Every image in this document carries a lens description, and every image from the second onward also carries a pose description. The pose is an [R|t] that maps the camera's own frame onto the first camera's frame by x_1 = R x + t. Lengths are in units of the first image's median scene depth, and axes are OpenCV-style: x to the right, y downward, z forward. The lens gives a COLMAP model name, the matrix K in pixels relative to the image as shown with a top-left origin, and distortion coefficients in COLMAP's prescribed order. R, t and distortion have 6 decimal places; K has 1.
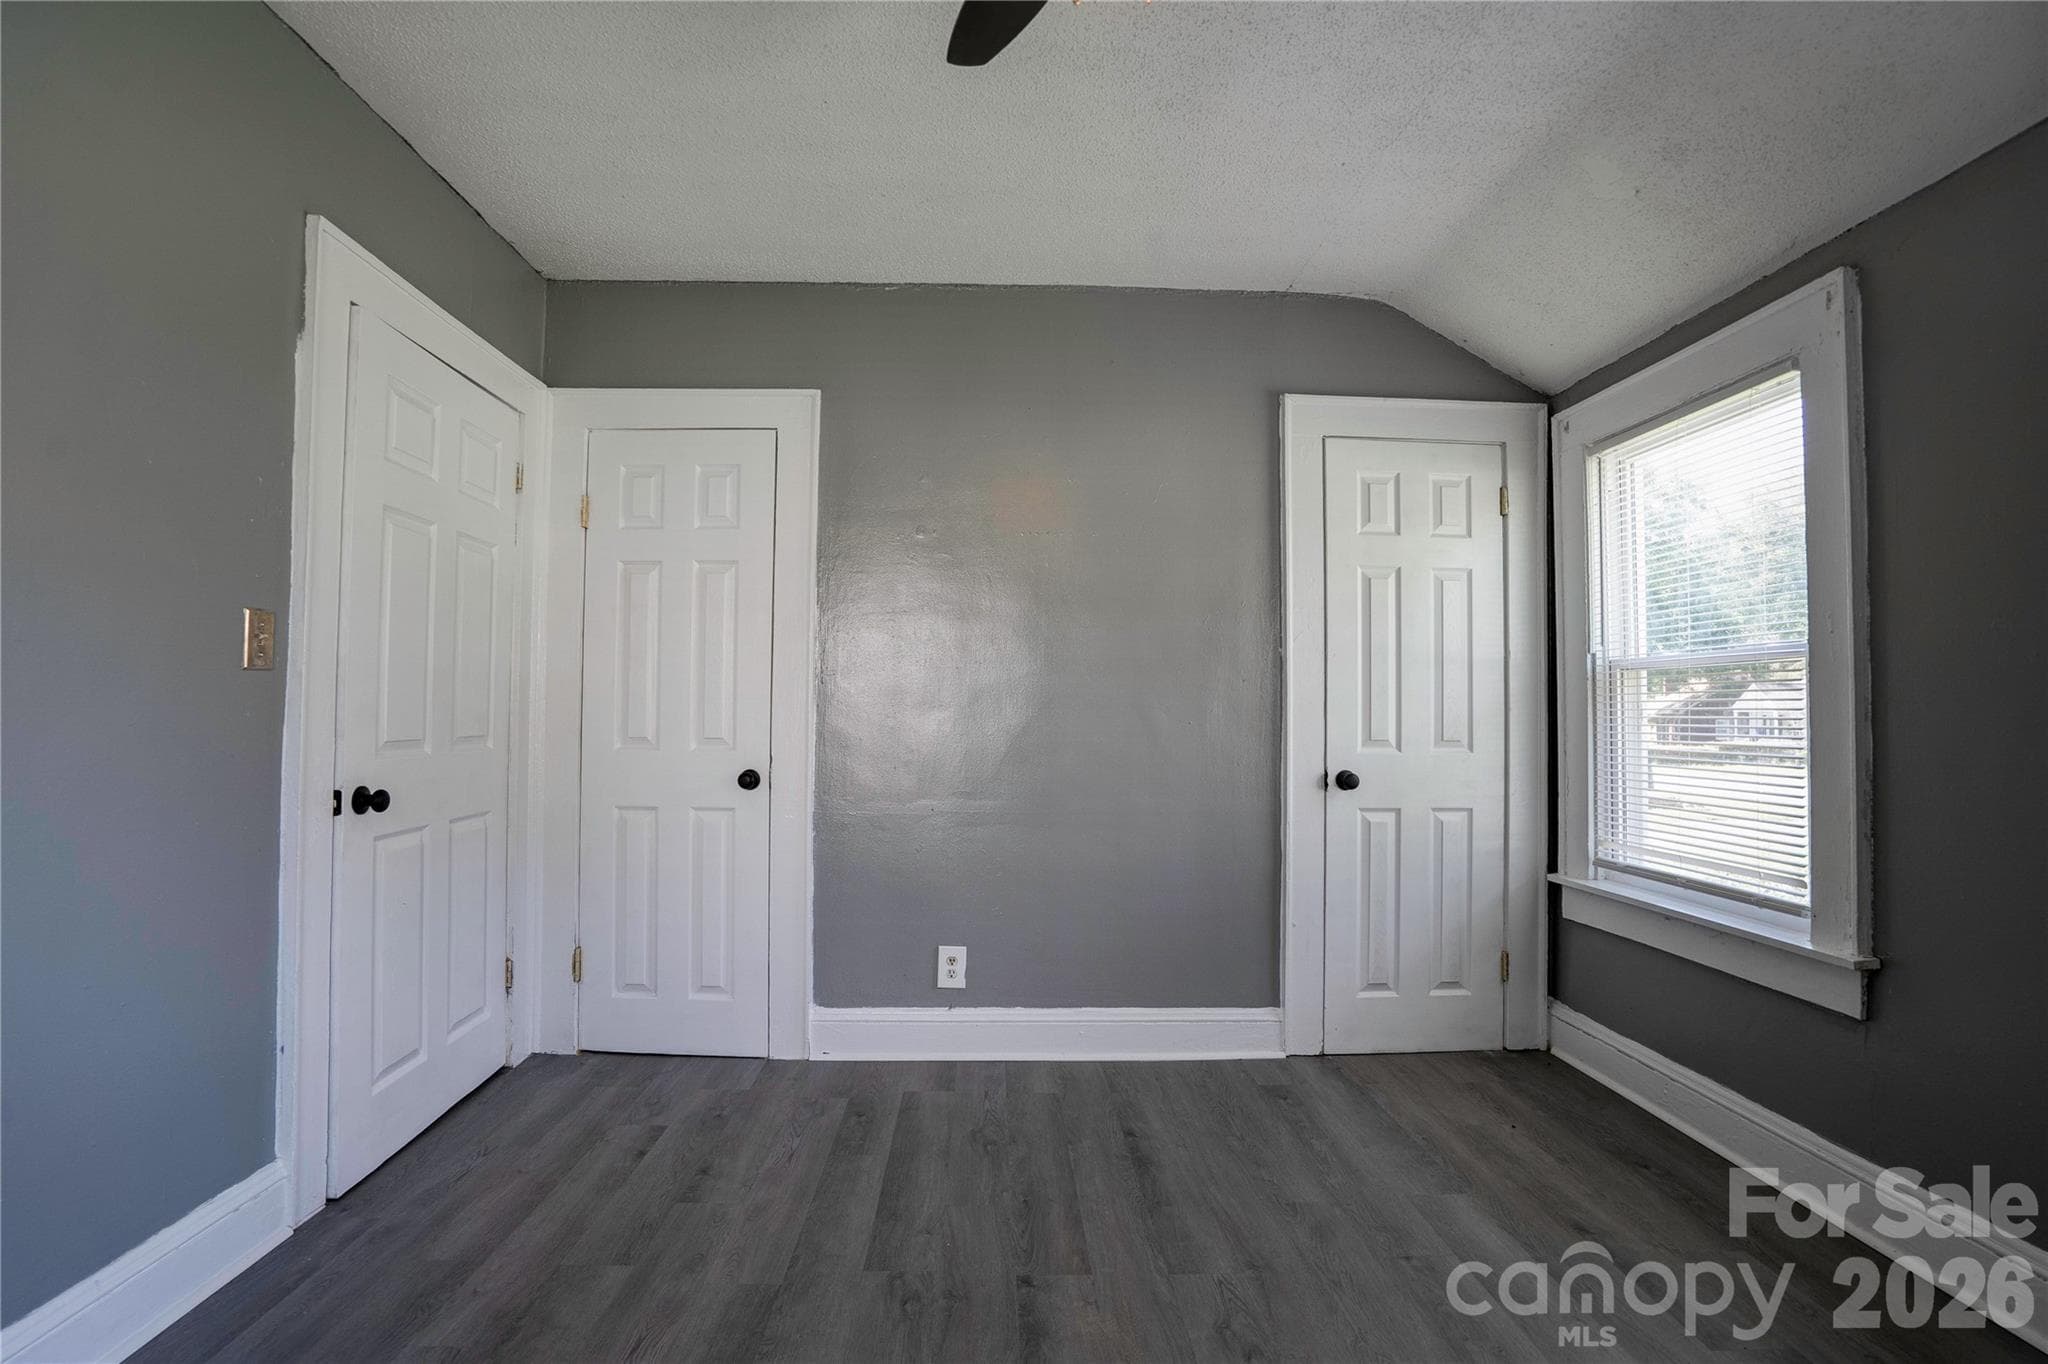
lens RADIAL K [[962.3, 0, 1010.2], [0, 962.3, 686.7], [0, 0, 1]] dist [-0.043294, 0.012150]
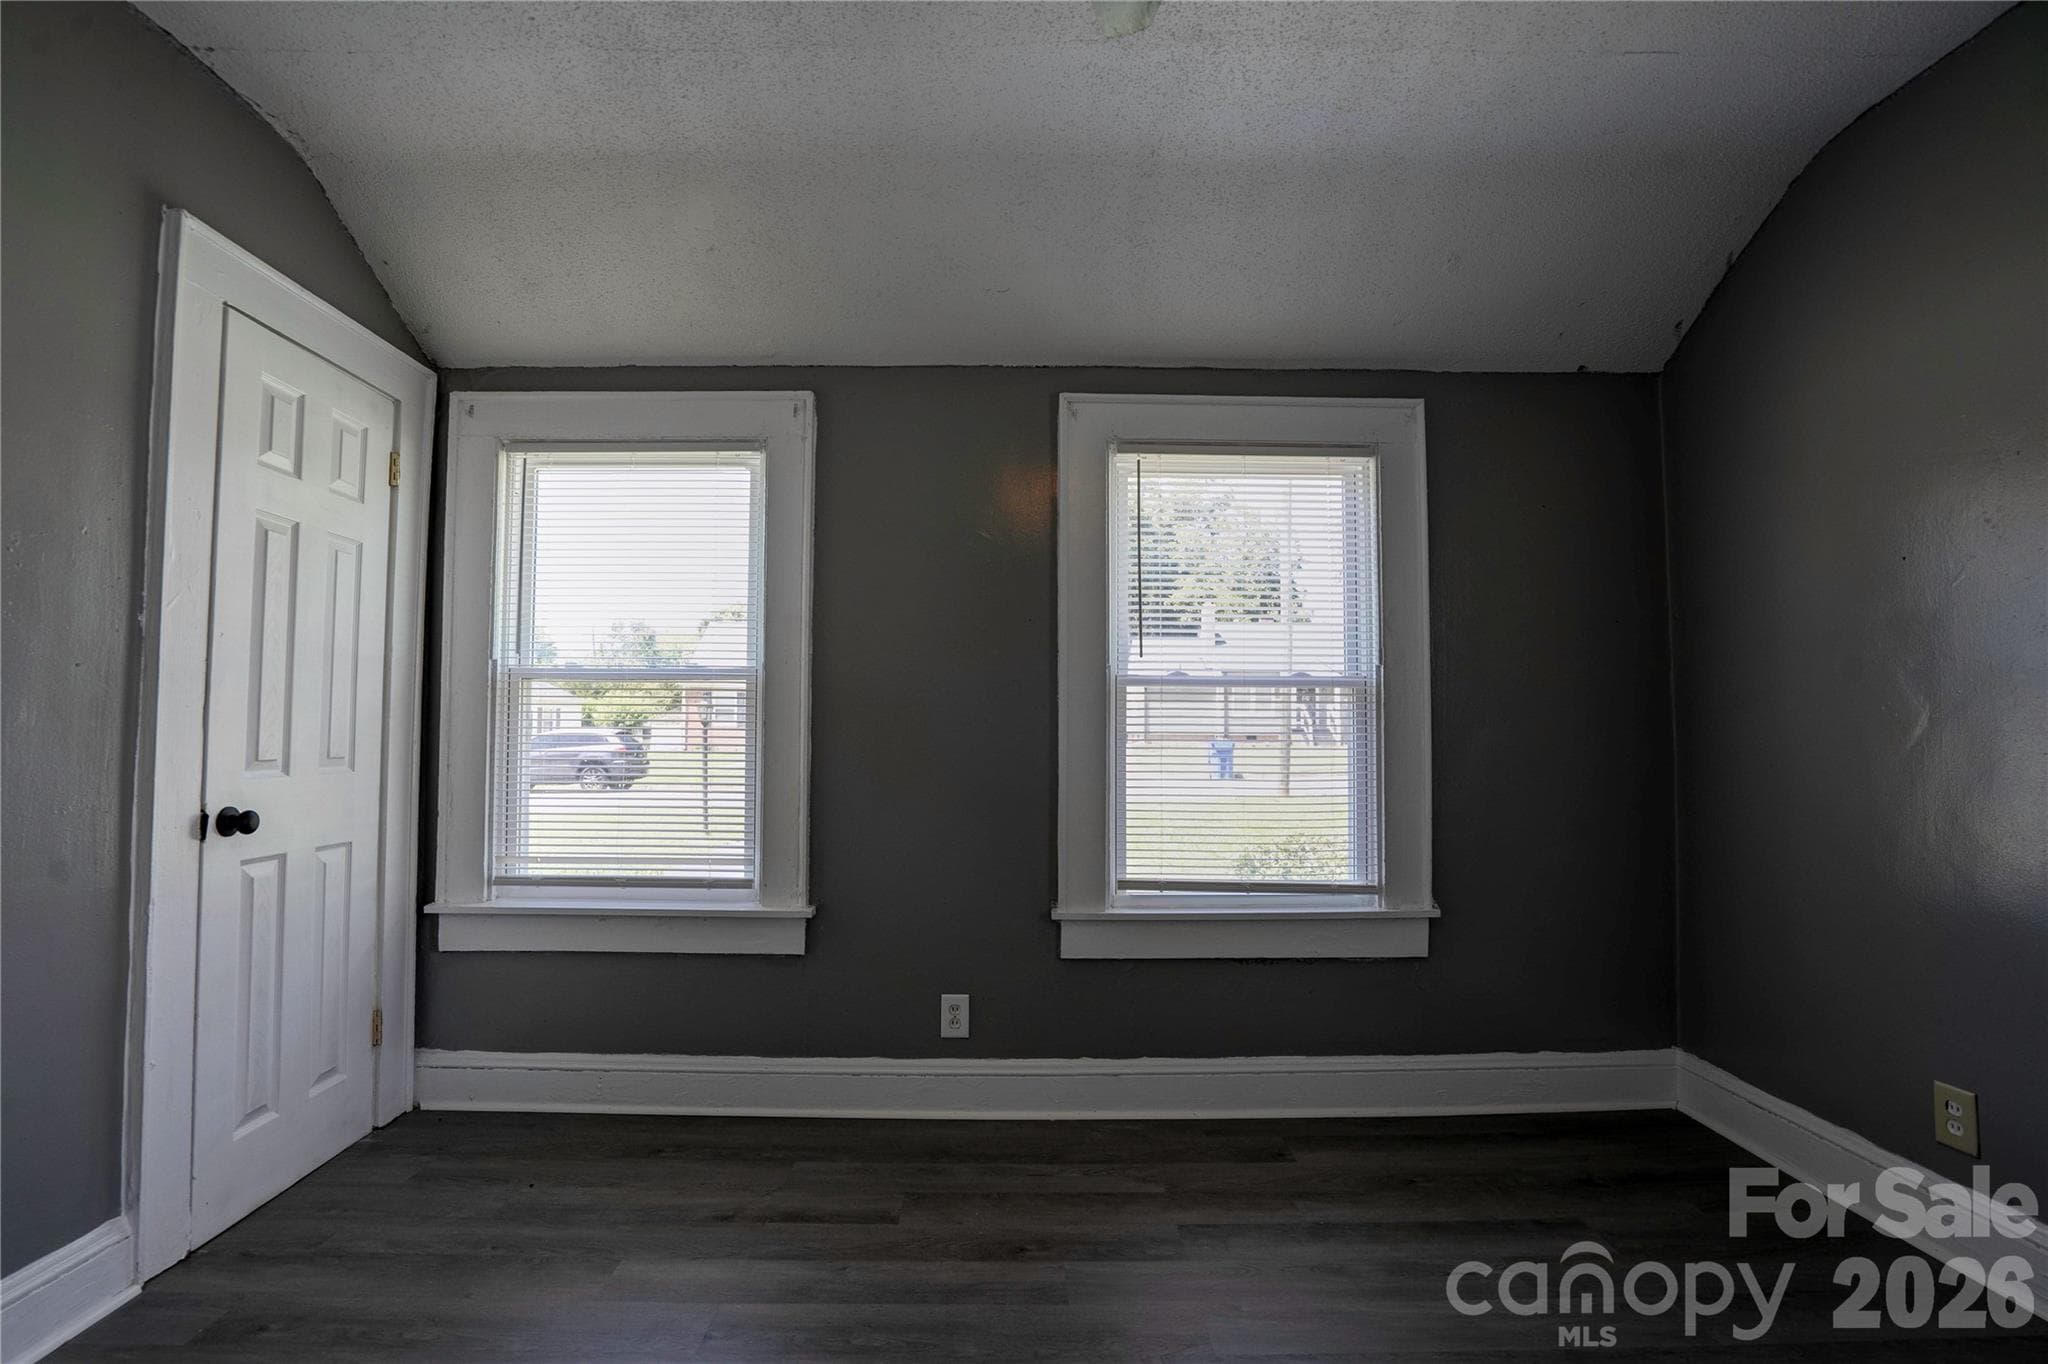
lens RADIAL K [[962.3, 0, 1012.7], [0, 962.3, 680.9], [0, 0, 1]] dist [-0.043294, 0.012150]
pose [[0.019554, 0.043535, 0.998861, -0.306557], [-0.033207, 0.998529, -0.042870, 0.009335], [-0.999257, -0.032331, 0.020971, 0.446712]]
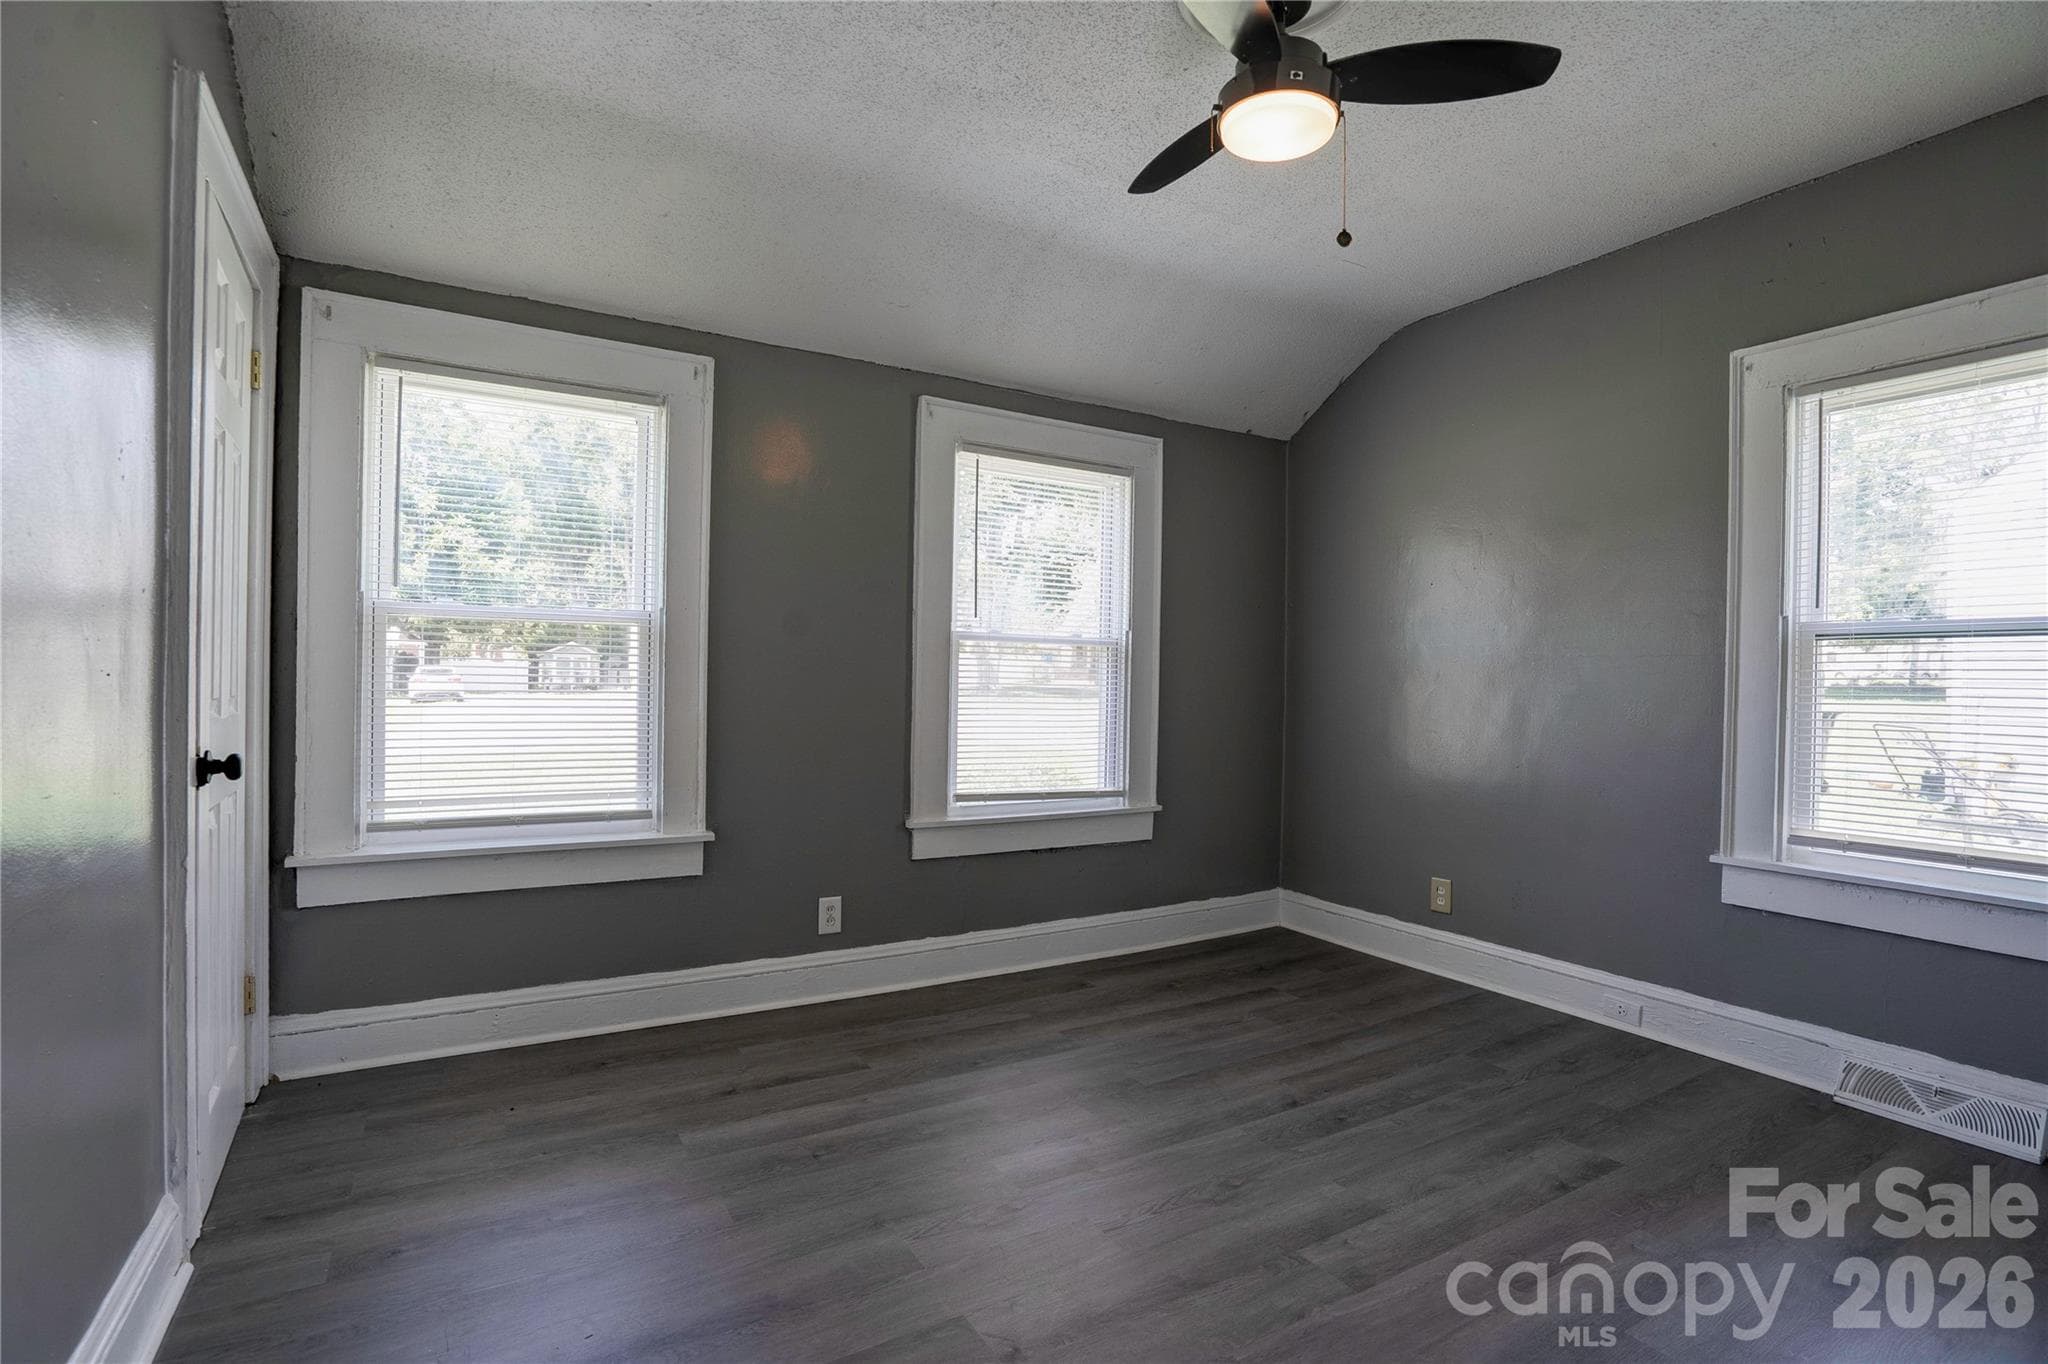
lens RADIAL K [[962.3, 0, 1015.4], [0, 962.3, 673.8], [0, 0, 1]] dist [-0.043294, 0.012150]
pose [[-0.483390, -0.008071, 0.875368, -0.421887], [-0.045043, 0.998862, -0.015663, 0.026861], [-0.874245, -0.047000, -0.483204, 0.855268]]
